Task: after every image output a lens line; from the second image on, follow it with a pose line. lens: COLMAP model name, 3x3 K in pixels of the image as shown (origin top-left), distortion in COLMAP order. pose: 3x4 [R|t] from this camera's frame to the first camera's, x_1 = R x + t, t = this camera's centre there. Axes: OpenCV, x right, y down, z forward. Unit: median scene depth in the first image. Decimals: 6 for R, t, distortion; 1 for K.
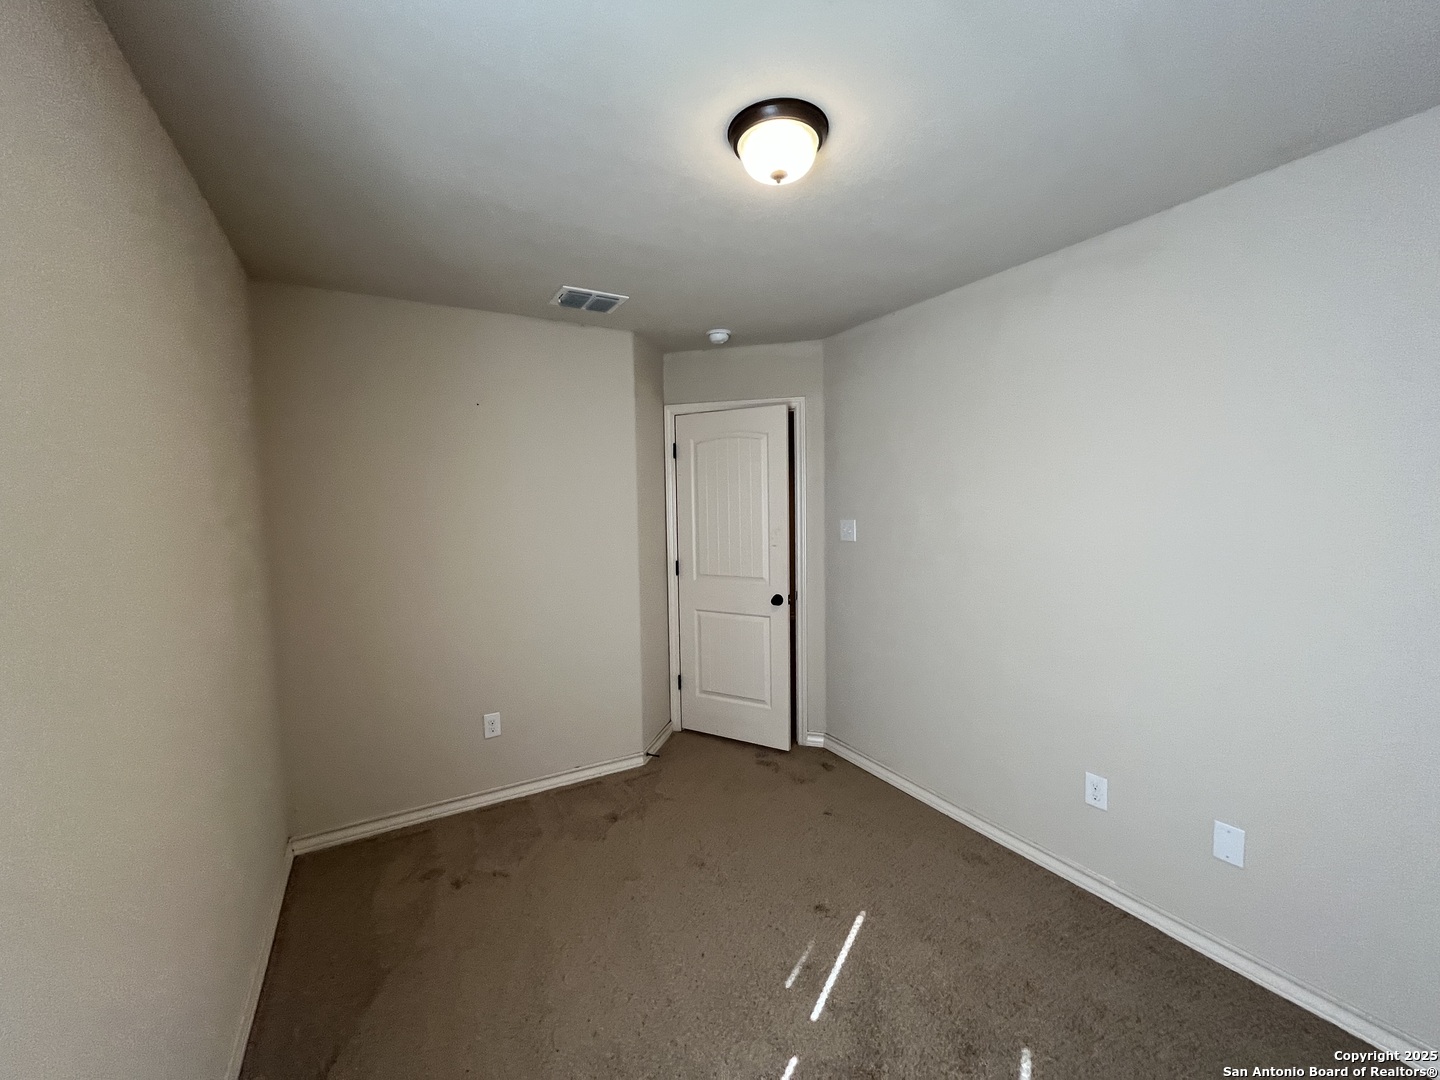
lens RADIAL K [[578.9, 0, 734.9], [0, 578.9, 536.8], [0, 0, 1]] dist [-0.001053, -0.000934]
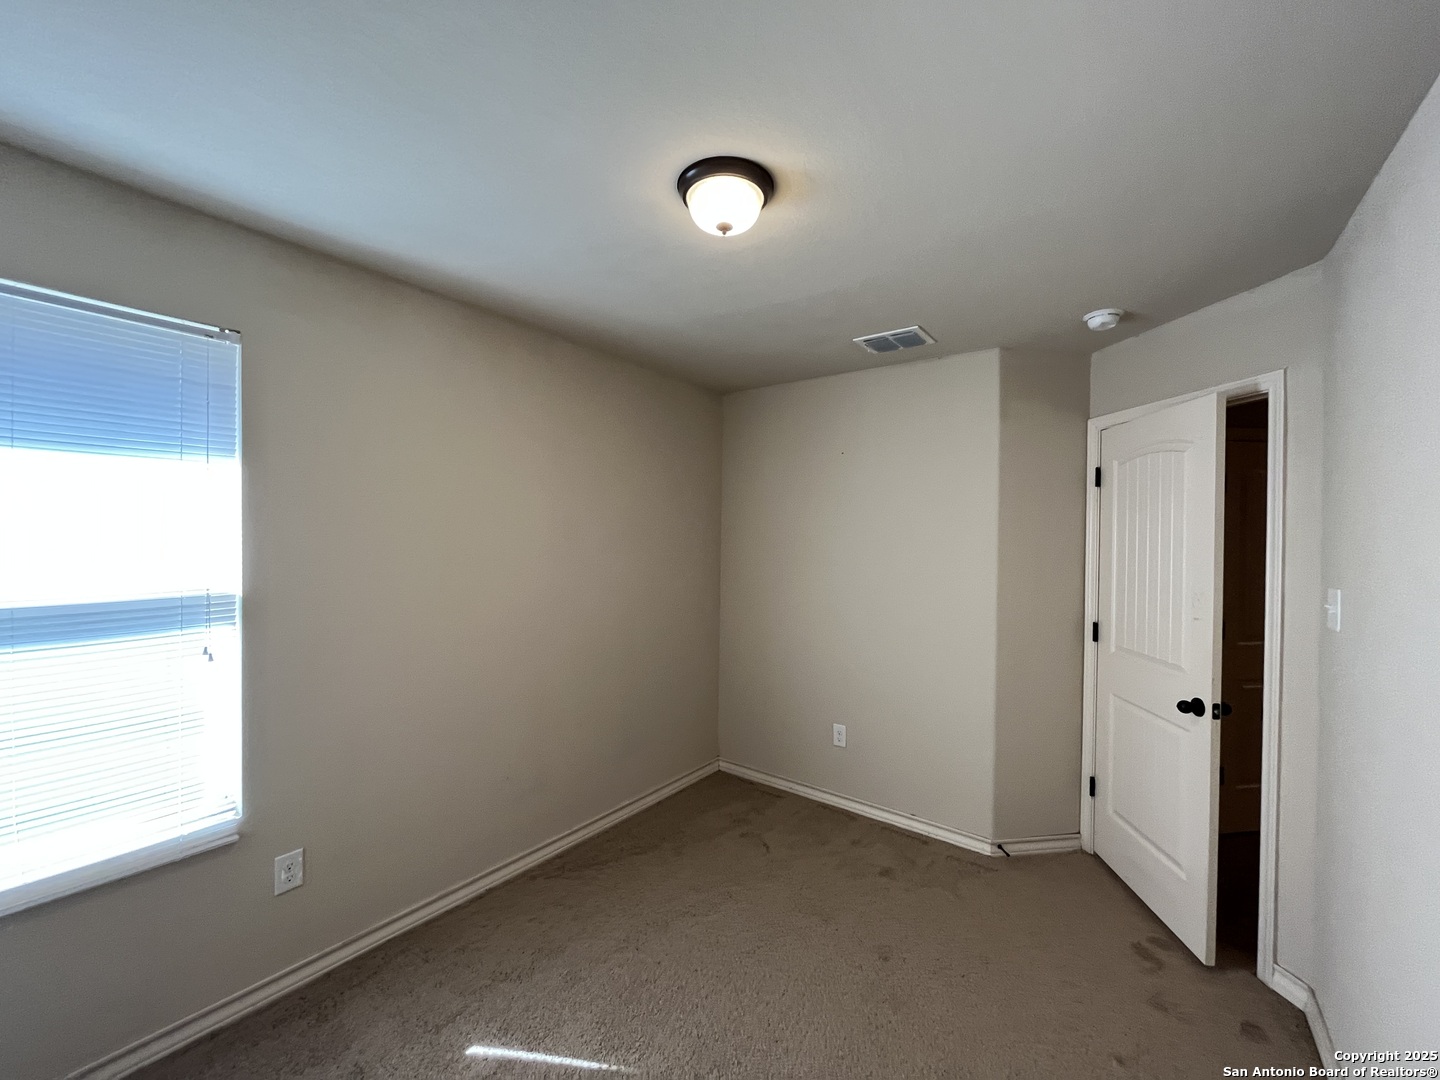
lens RADIAL K [[578.9, 0, 717.1], [0, 578.9, 535.0], [0, 0, 1]] dist [-0.001053, -0.000934]
pose [[0.383887, 0.021643, -0.923127, 0.462880], [-0.079001, 0.996829, -0.009482, -0.029100], [0.919994, 0.076569, 0.384379, 0.287436]]
